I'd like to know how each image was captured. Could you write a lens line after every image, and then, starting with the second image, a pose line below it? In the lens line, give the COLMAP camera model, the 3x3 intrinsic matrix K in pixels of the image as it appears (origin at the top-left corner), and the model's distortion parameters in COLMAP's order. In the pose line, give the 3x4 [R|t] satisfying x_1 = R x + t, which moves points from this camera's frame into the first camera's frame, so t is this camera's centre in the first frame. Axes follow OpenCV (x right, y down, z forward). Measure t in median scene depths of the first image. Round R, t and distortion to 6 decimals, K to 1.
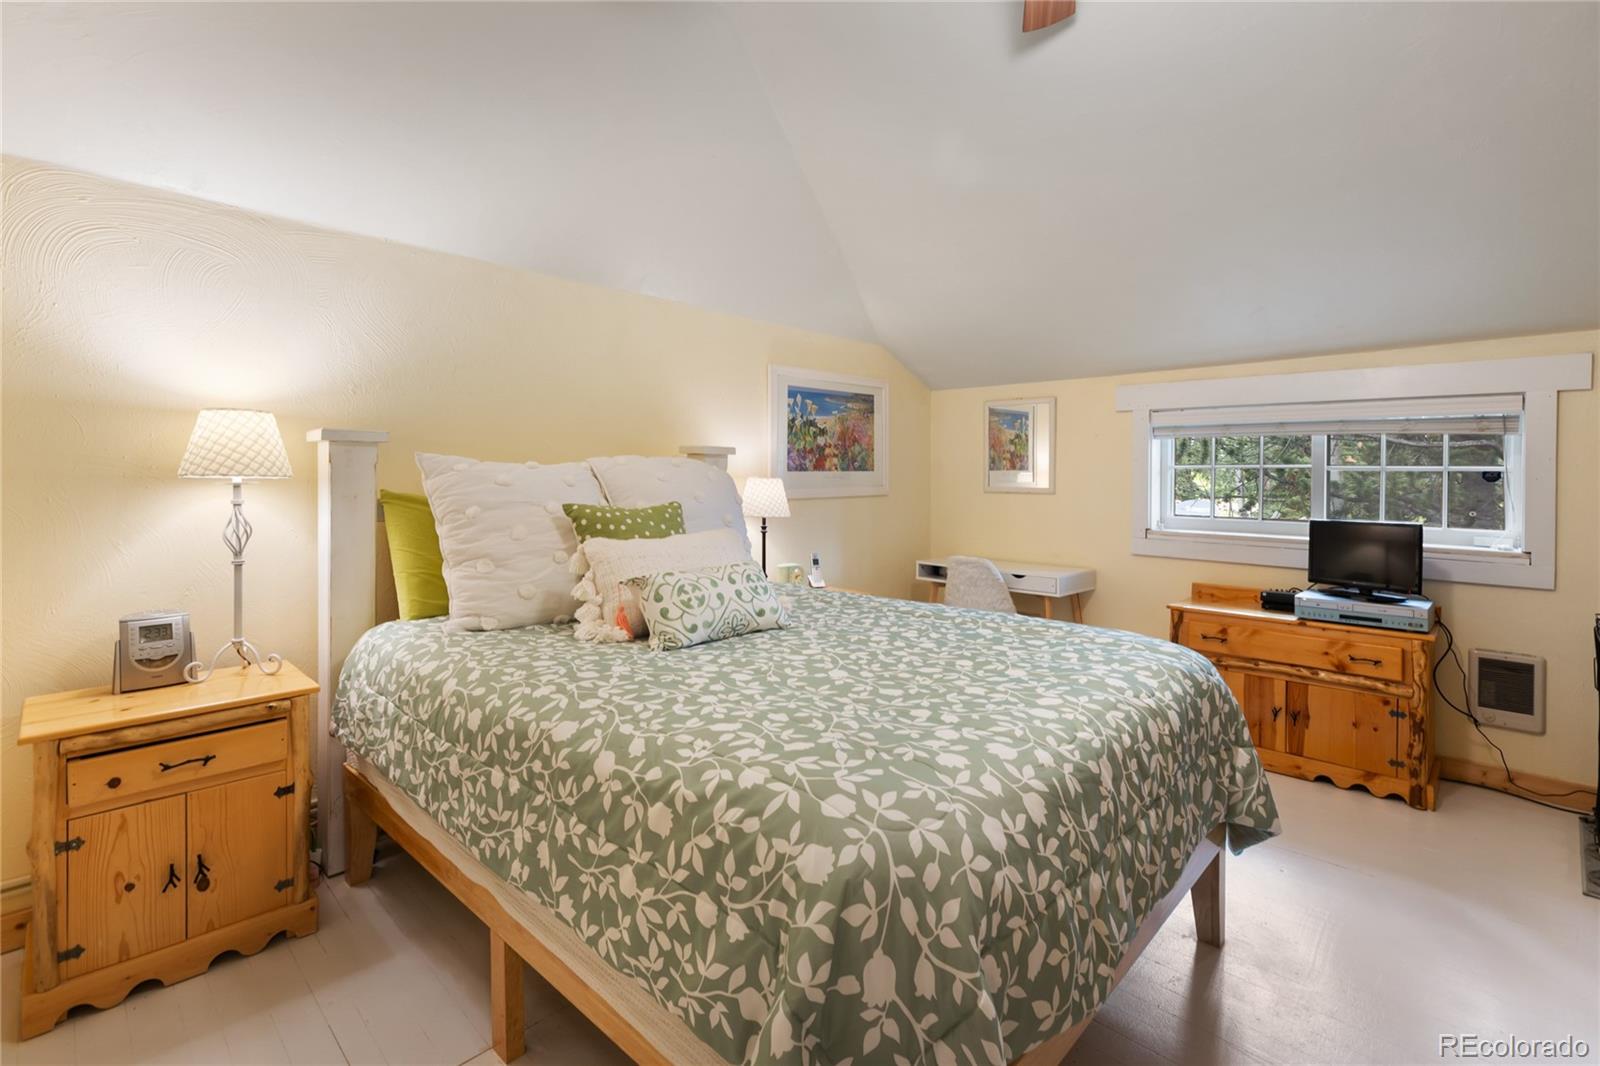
lens RADIAL K [[707.6, 0, 800.2], [0, 707.6, 476.0], [0, 0, 1]] dist [0.004376, -0.000951]
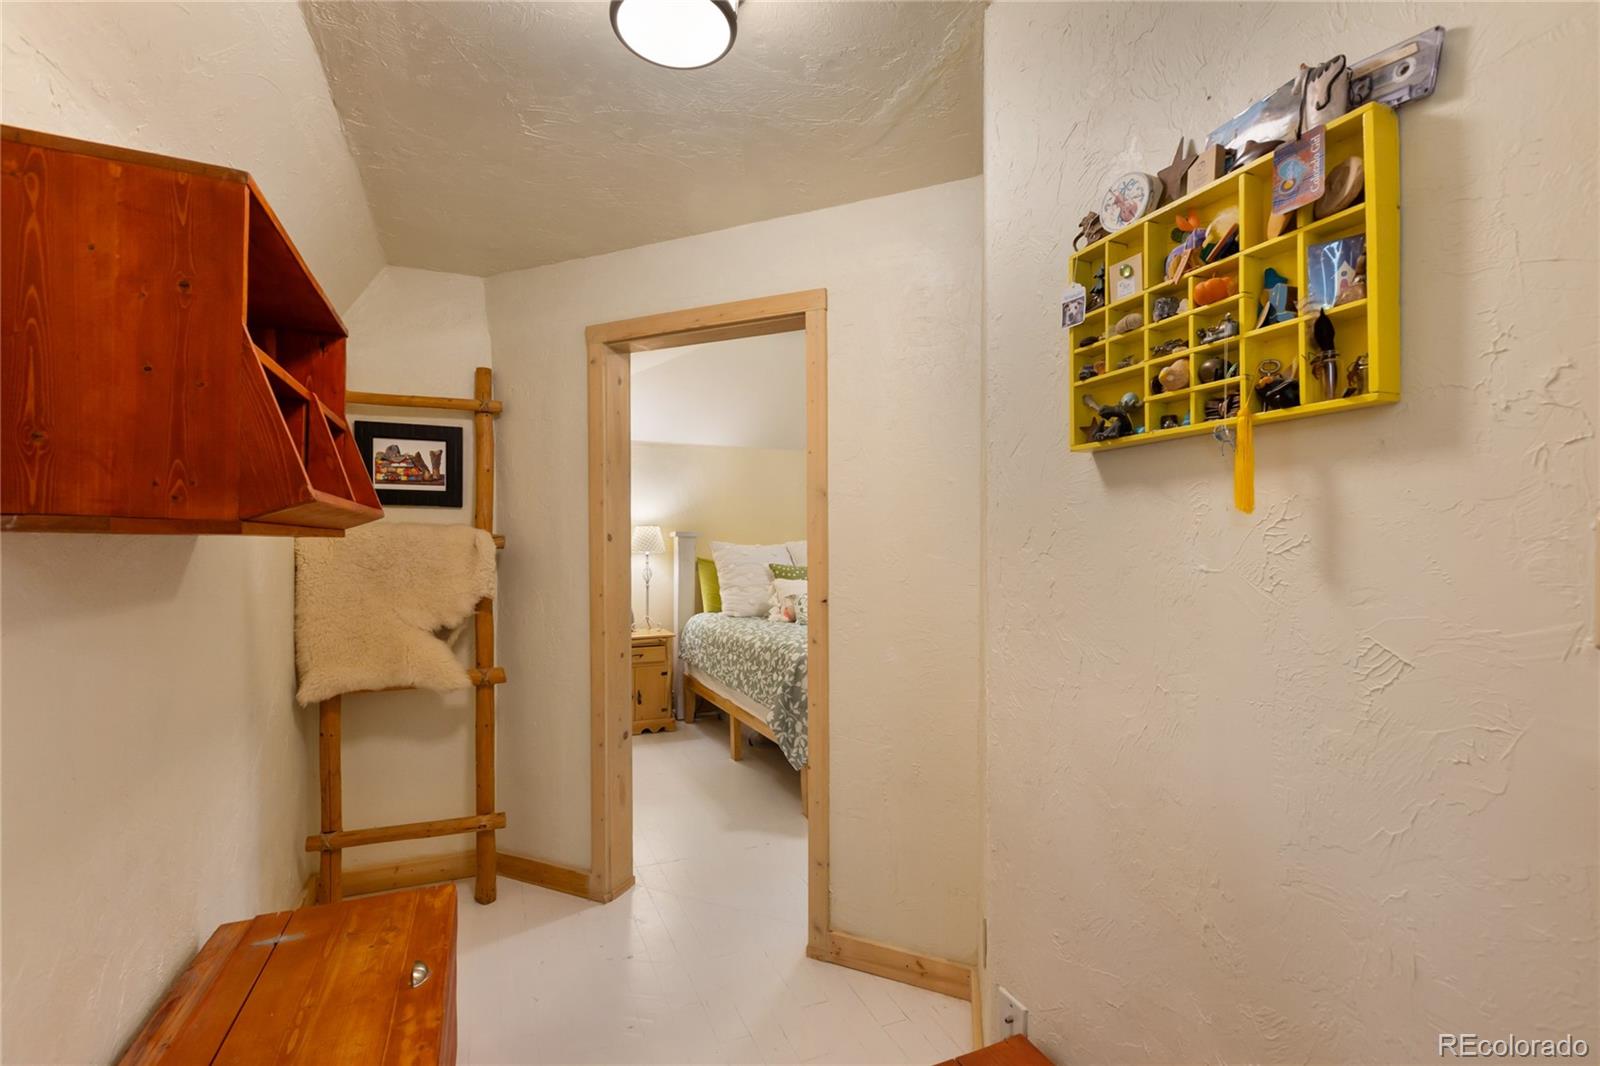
lens RADIAL K [[707.6, 0, 802.5], [0, 707.6, 537.6], [0, 0, 1]] dist [0.004376, -0.000951]
pose [[0.922527, -0.009517, -0.385816, 0.685316], [0.003598, 0.999865, -0.016061, -0.006676], [0.385916, 0.013429, 0.922436, -1.106668]]
